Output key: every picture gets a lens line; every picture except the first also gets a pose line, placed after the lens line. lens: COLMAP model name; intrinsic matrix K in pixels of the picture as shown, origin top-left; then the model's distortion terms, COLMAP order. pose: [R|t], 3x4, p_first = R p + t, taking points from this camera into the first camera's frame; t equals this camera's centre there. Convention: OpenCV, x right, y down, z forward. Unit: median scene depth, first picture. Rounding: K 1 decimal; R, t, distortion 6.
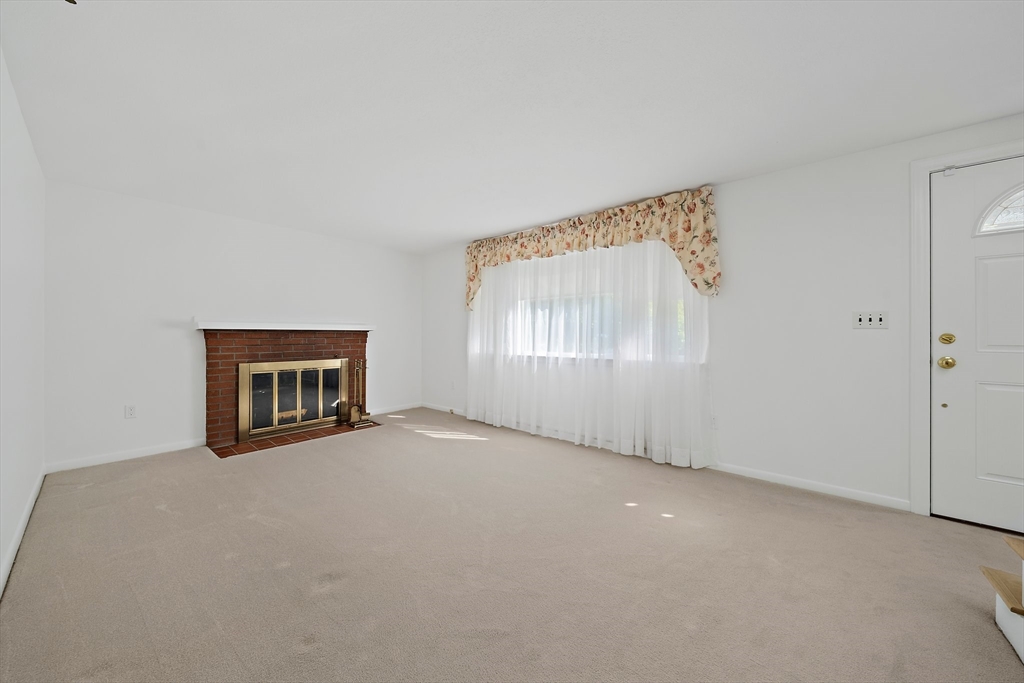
lens RADIAL K [[339.2, 0, 514.3], [0, 339.2, 346.5], [0, 0, 1]] dist [0.000049, 0.000028]
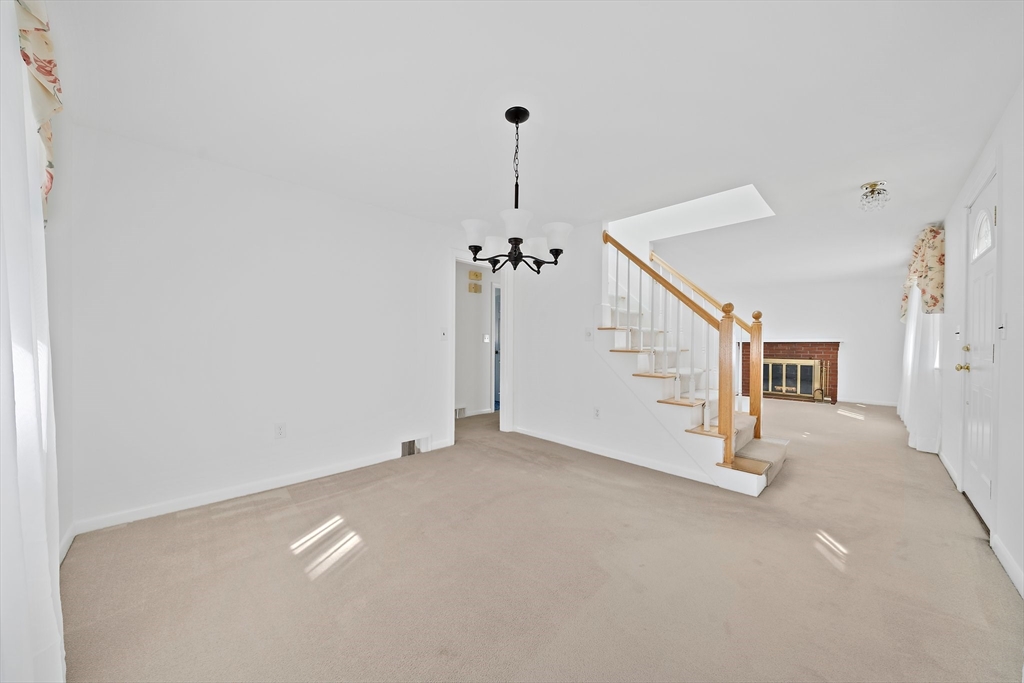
lens RADIAL K [[339.2, 0, 514.3], [0, 339.2, 346.5], [0, 0, 1]] dist [0.000049, 0.000028]
pose [[-0.125107, 0.003152, -0.992138, 1.246064], [-0.032746, 0.999437, 0.007304, 0.007889], [0.991603, 0.033402, -0.124933, -0.209311]]
